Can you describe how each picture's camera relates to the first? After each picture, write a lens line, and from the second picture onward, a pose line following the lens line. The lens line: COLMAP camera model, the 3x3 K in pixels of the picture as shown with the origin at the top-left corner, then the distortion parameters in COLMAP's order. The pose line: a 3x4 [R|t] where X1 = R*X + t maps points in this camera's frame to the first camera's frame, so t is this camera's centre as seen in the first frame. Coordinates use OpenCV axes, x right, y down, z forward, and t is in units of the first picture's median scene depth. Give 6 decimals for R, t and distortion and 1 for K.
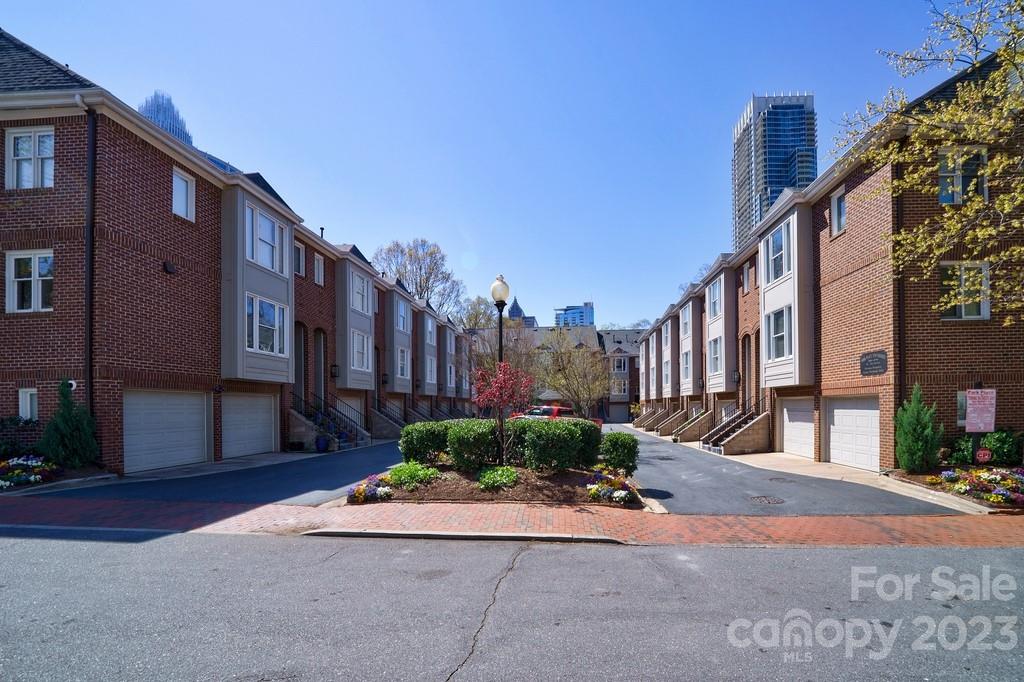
lens RADIAL K [[359.2, 0, 531.6], [0, 359.2, 401.1], [0, 0, 1]] dist [-0.015578, 0.000171]
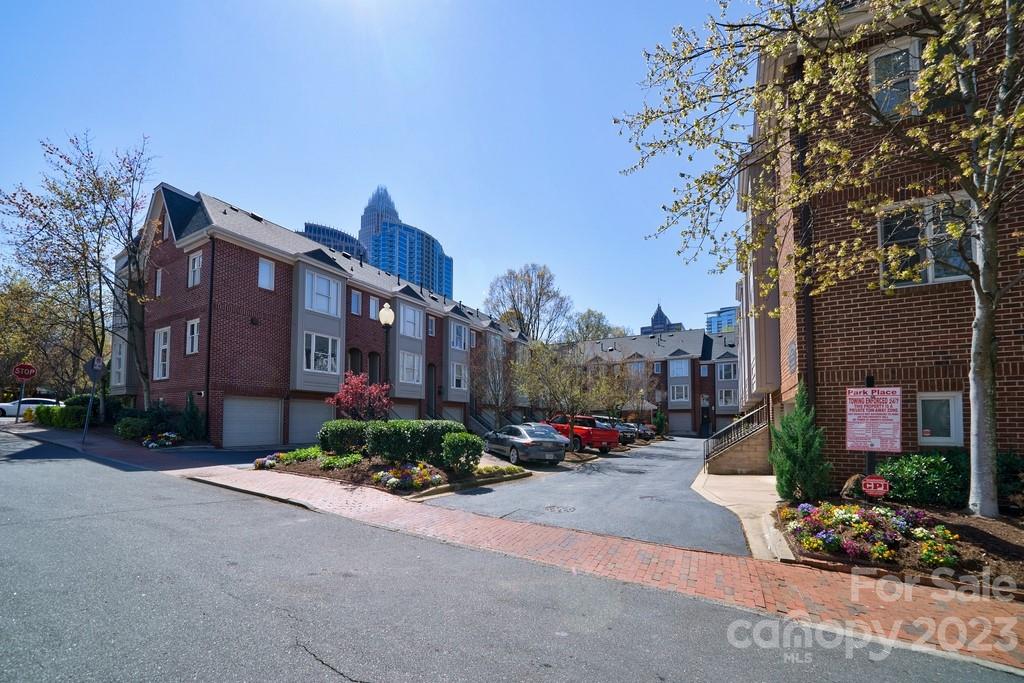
lens RADIAL K [[359.2, 0, 531.6], [0, 359.2, 401.6], [0, 0, 1]] dist [-0.015578, 0.000171]
pose [[0.904222, 0.000193, -0.427063, 0.754724], [-0.014420, 0.999443, -0.030081, 0.017992], [0.426819, 0.033359, 0.903721, 0.079438]]
